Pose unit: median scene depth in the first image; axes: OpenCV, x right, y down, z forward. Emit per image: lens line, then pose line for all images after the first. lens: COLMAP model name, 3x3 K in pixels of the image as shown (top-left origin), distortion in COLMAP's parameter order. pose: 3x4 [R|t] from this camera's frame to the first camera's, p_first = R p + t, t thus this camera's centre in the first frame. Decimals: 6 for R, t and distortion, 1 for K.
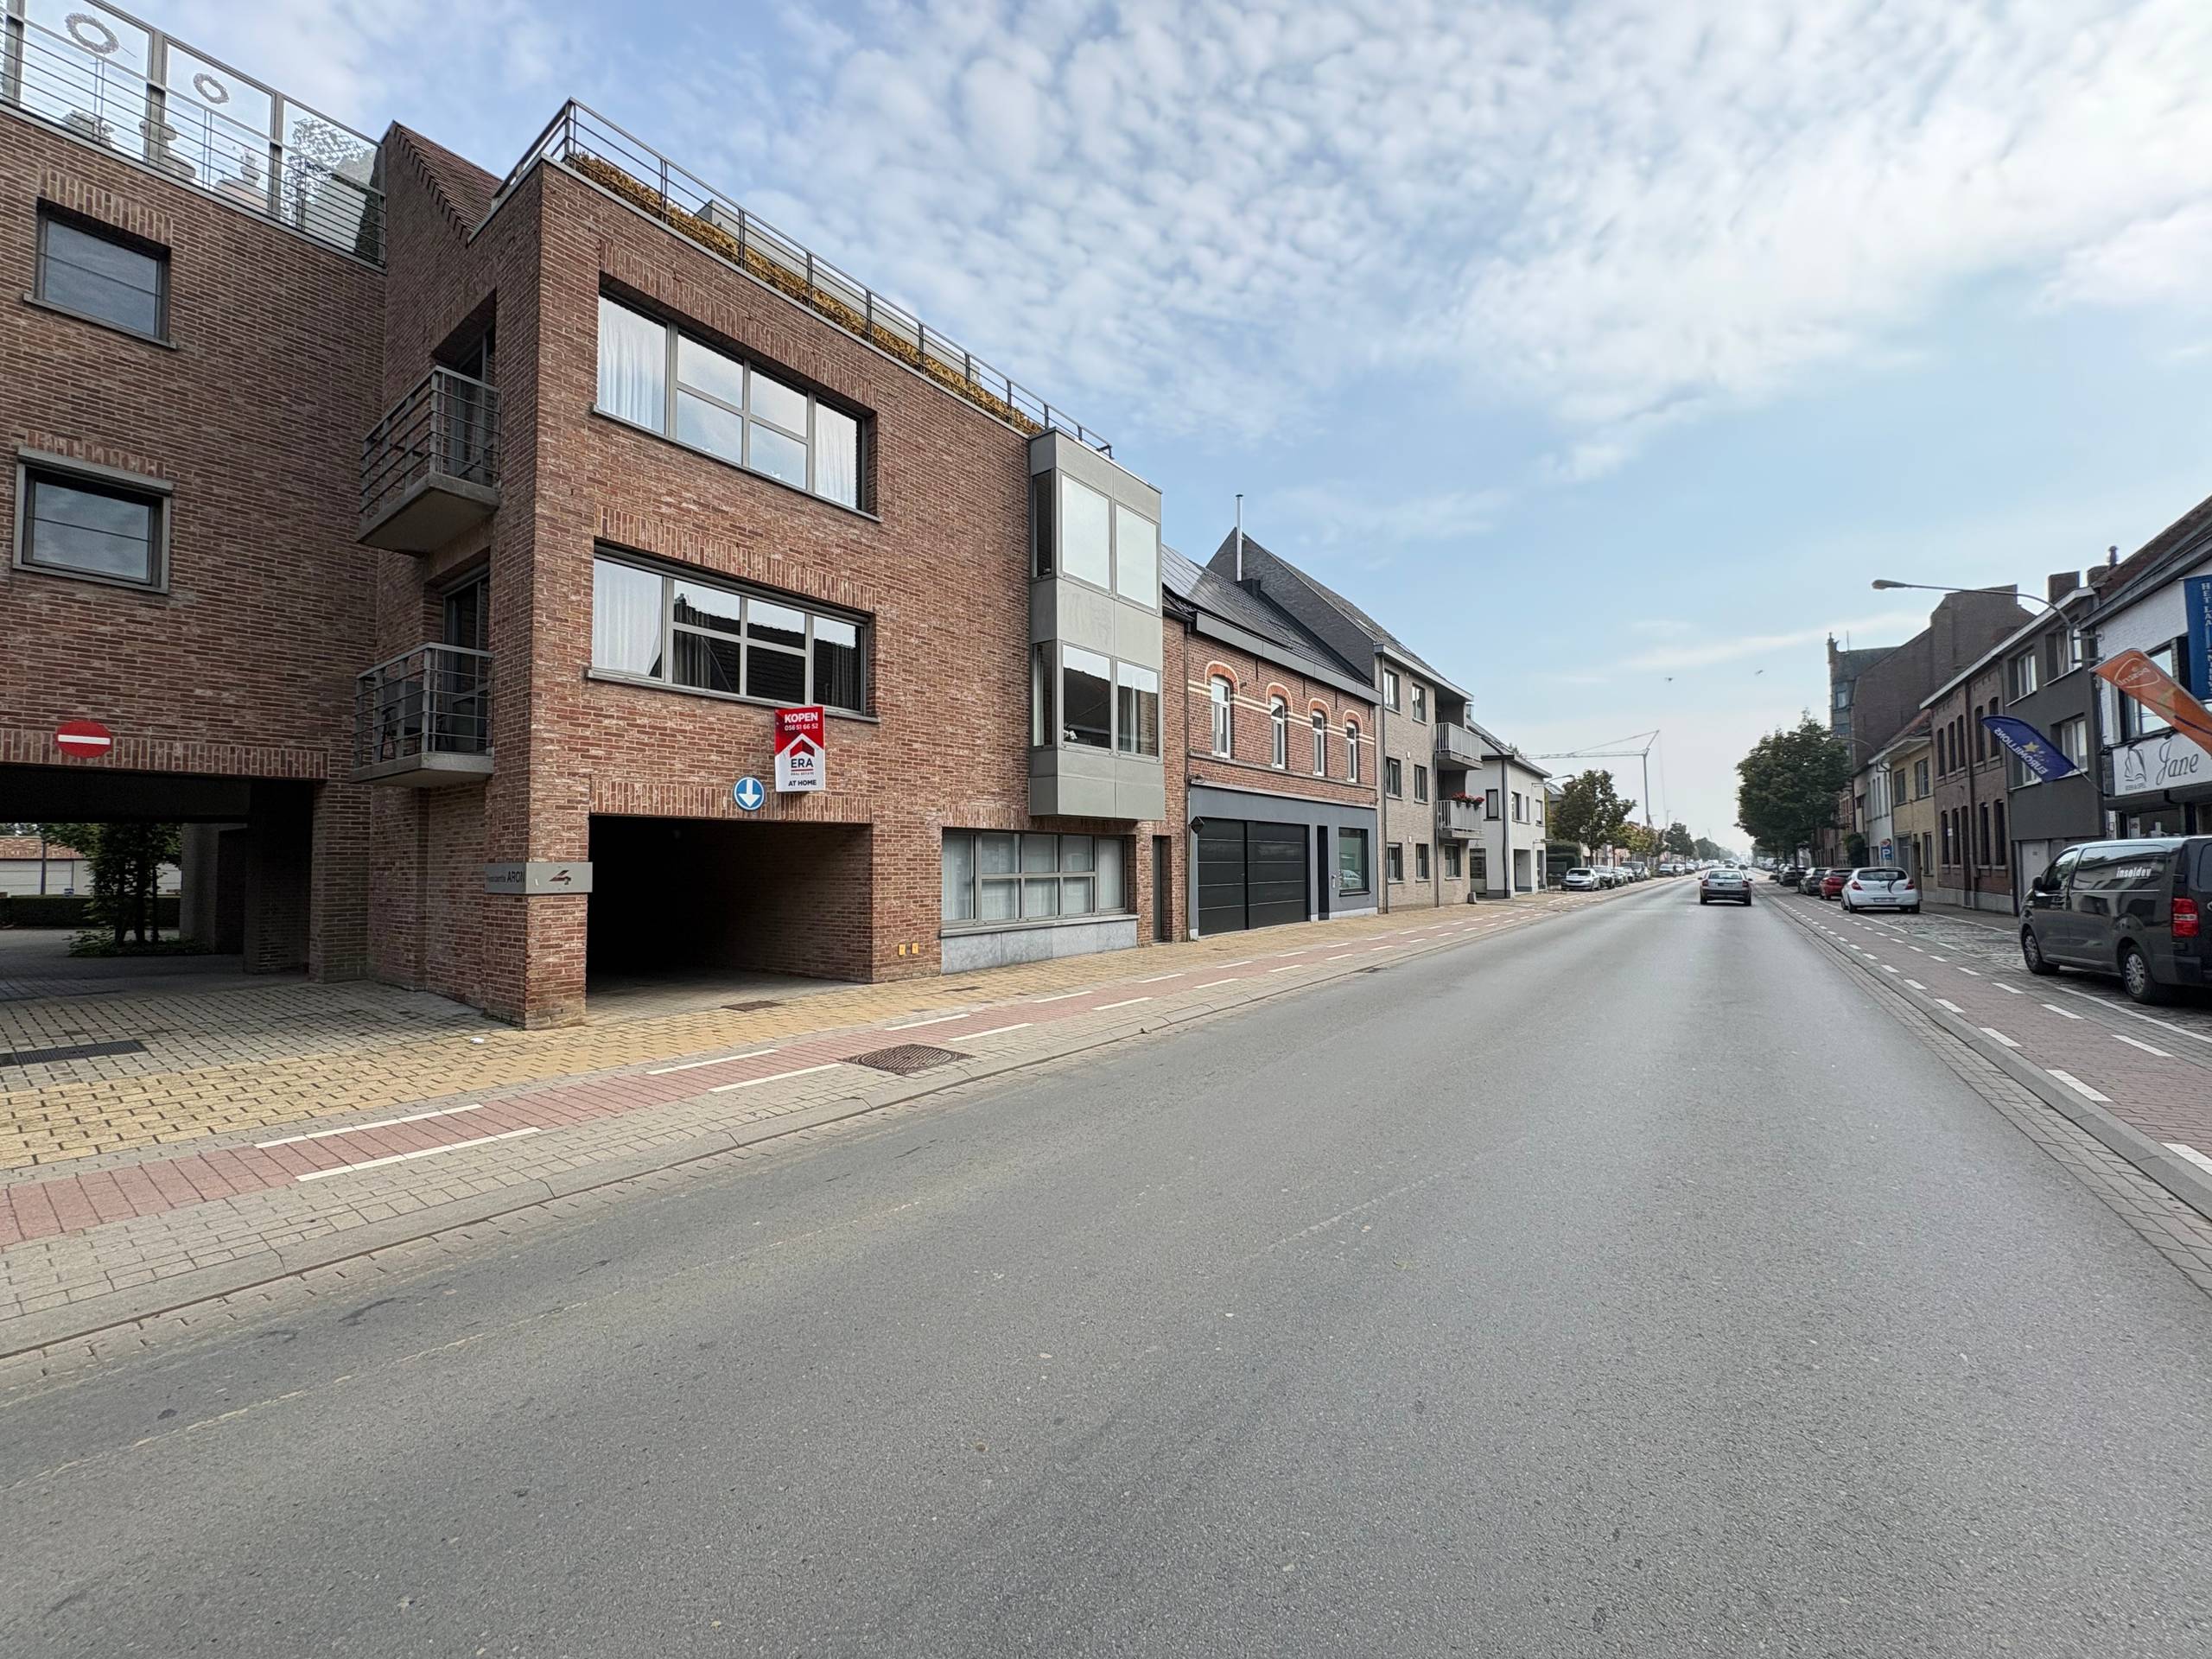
lens RADIAL K [[876.7, 0, 1104.3], [0, 876.7, 828.6], [0, 0, 1]] dist [-0.000240, 0.000362]
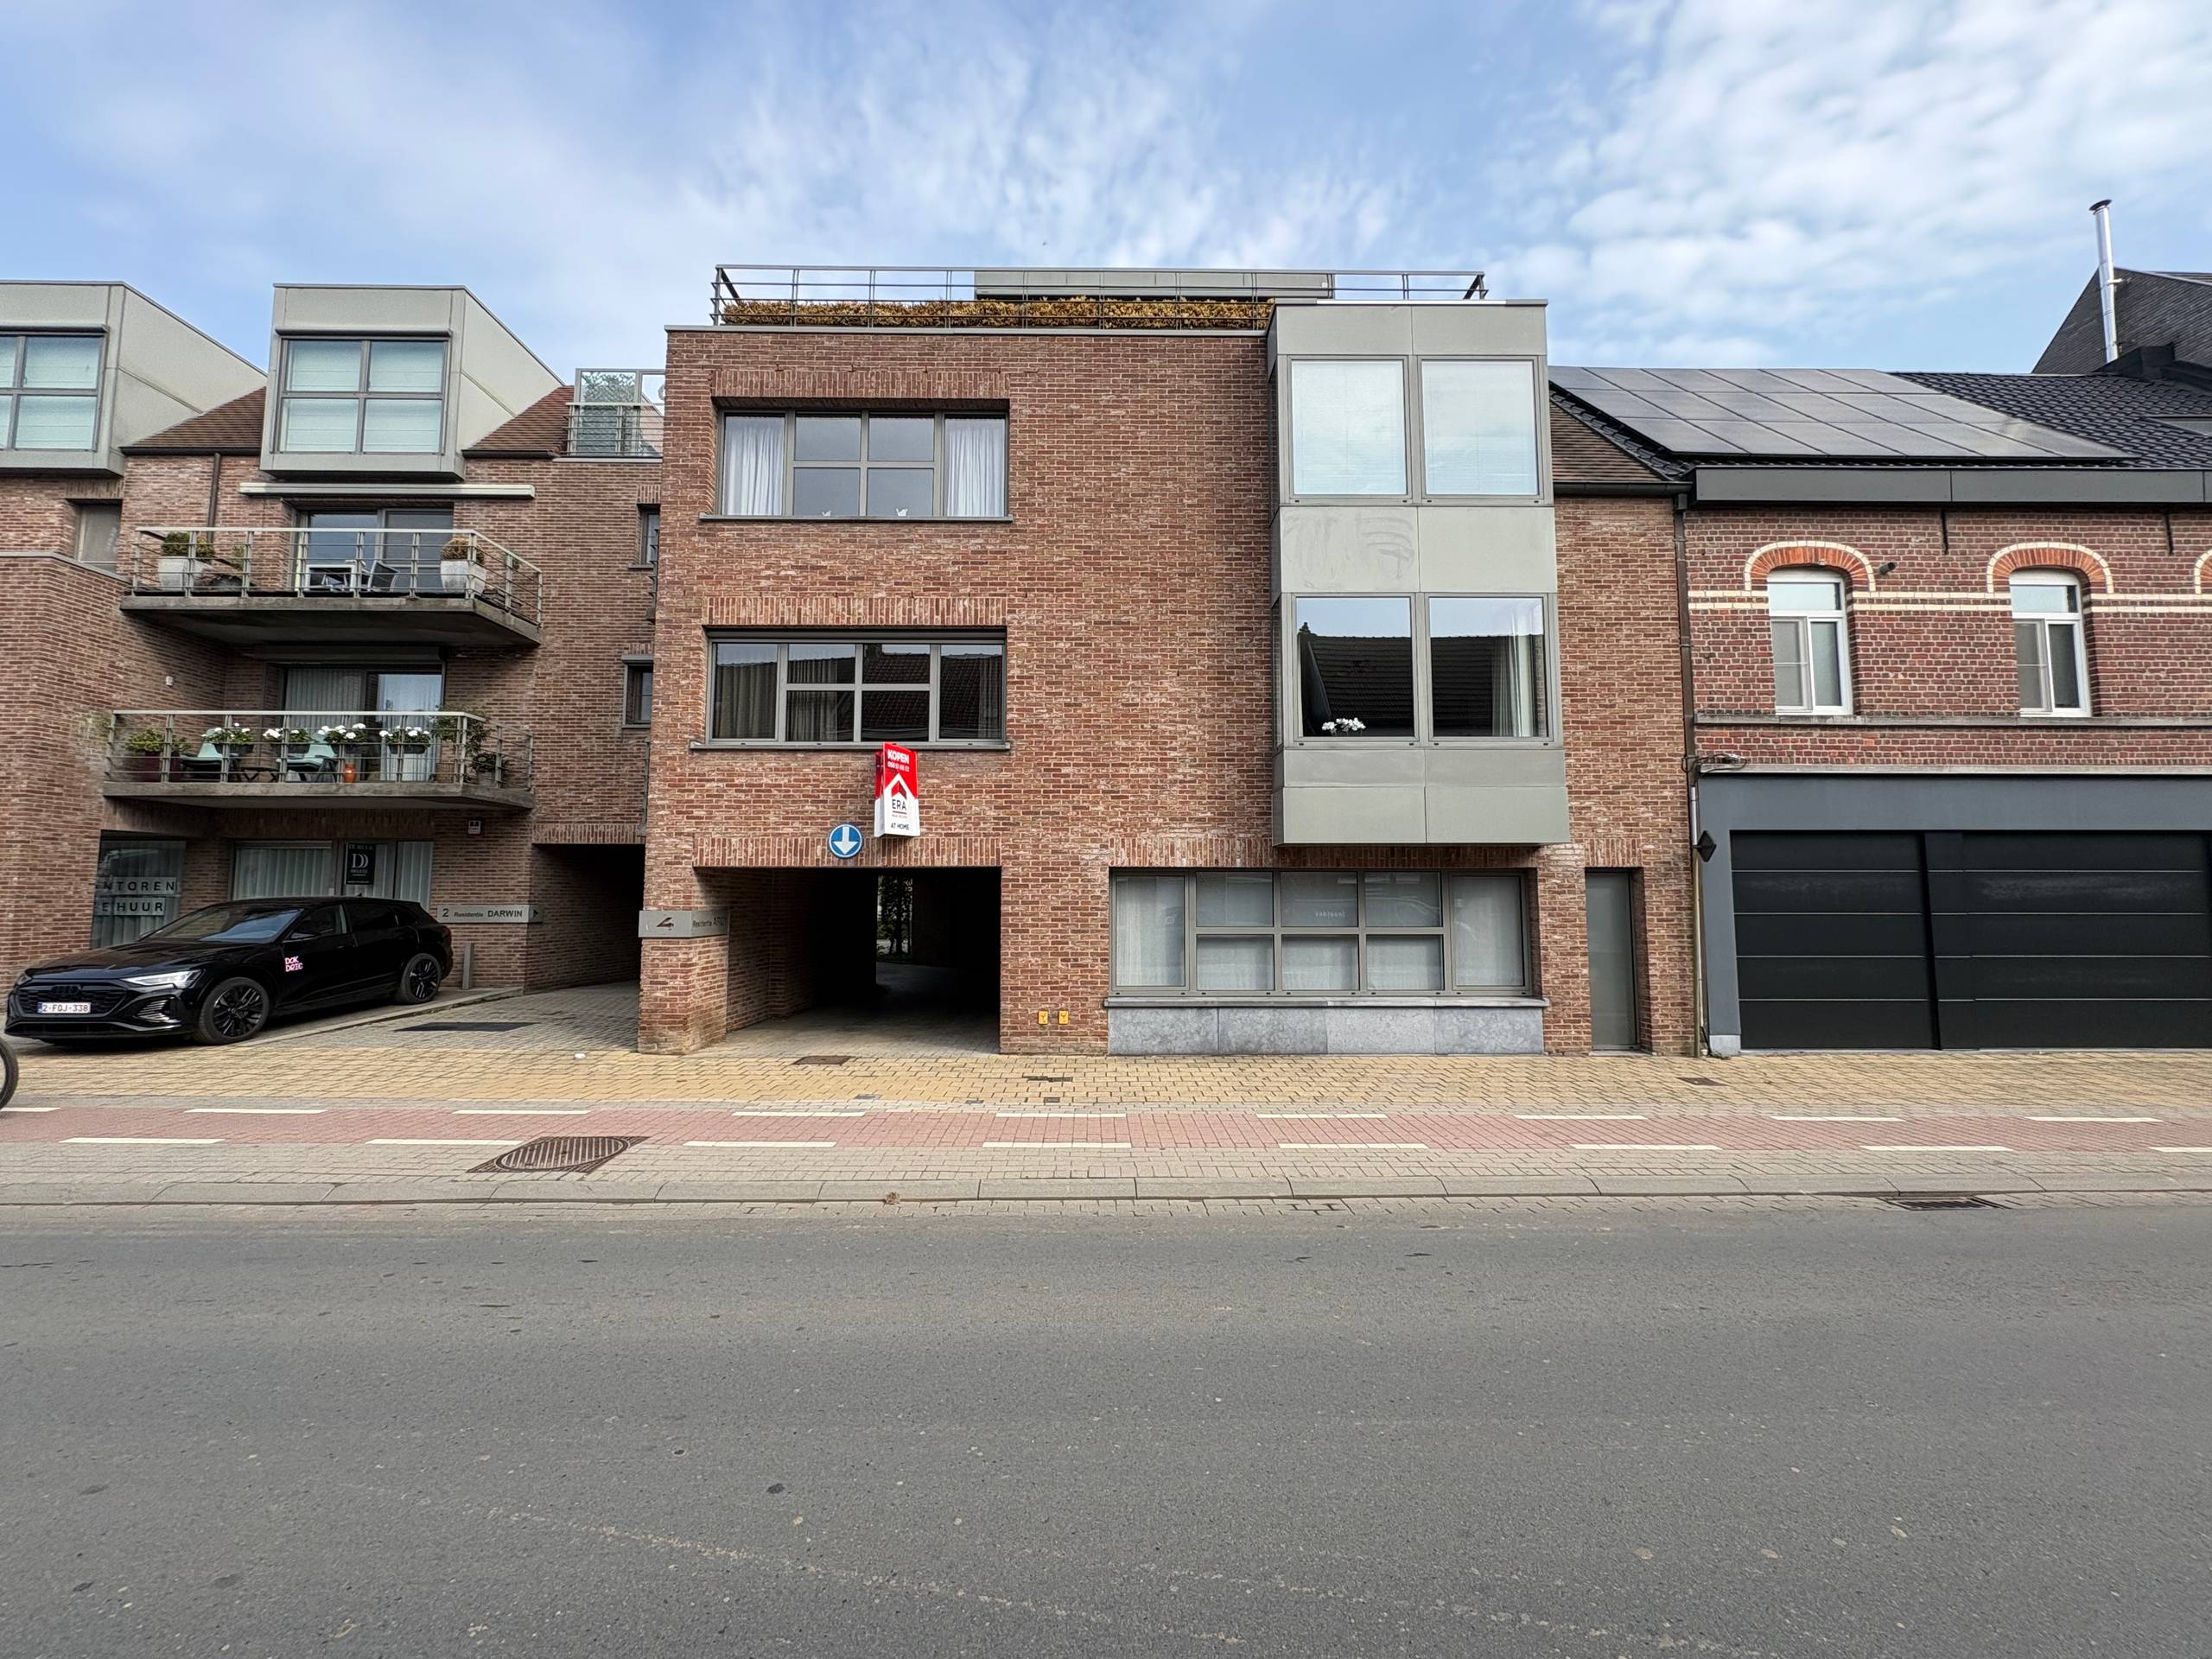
lens RADIAL K [[876.7, 0, 1104.3], [0, 876.7, 828.6], [0, 0, 1]] dist [-0.000240, 0.000362]
pose [[0.605990, -0.057425, -0.793397, 0.461912], [0.027483, 0.998307, -0.051265, 0.003918], [0.794997, 0.009261, 0.606542, 0.530710]]
